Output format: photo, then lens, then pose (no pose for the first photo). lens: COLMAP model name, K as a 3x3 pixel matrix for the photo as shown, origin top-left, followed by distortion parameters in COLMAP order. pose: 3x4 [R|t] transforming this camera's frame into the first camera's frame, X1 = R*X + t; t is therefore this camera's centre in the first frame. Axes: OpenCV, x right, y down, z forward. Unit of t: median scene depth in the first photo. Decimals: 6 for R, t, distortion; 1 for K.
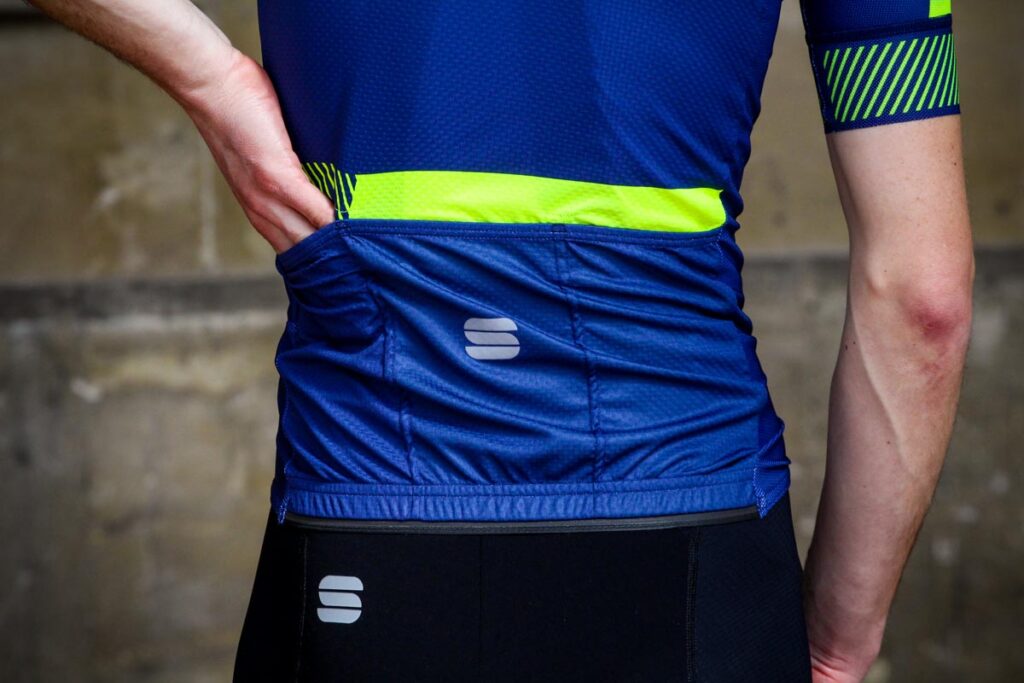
lens RADIAL K [[3828.4, 0, 512.0], [0, 3828.4, 341.5], [0, 0, 1]] dist [2.598537, 0.312318]
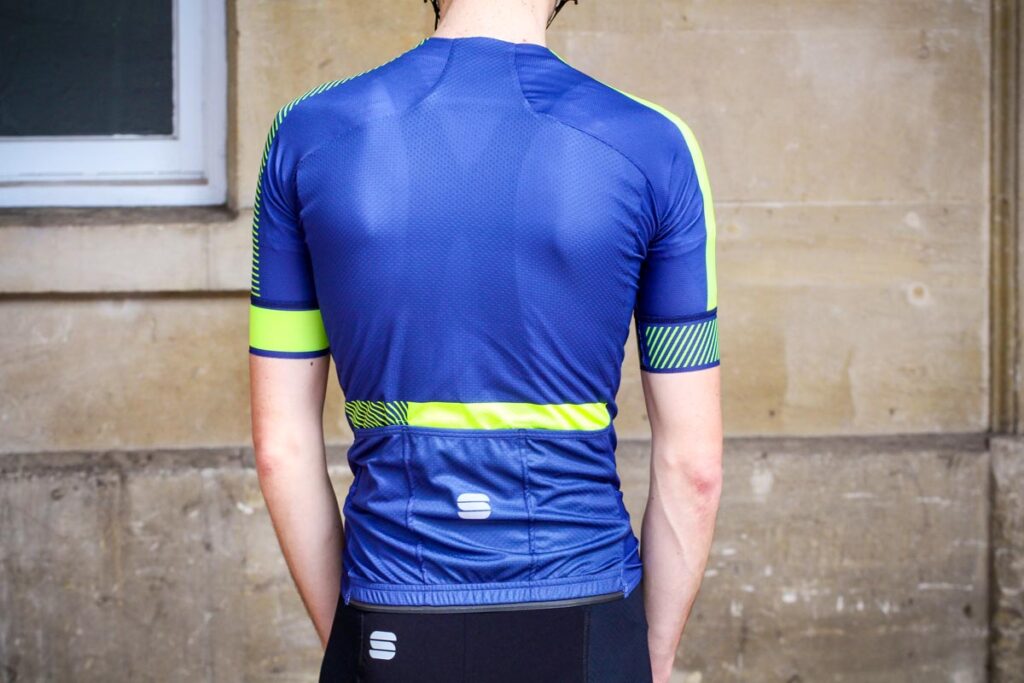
lens RADIAL K [[4628.5, 0, 557.1], [0, 4628.5, 341.7], [0, 0, 1]] dist [-5.419970, -2.952986]
pose [[0.999578, -0.020105, -0.020976, 0.076236], [0.019447, 0.999327, -0.031116, -0.005143], [0.021588, 0.030695, 0.999296, -0.968453]]
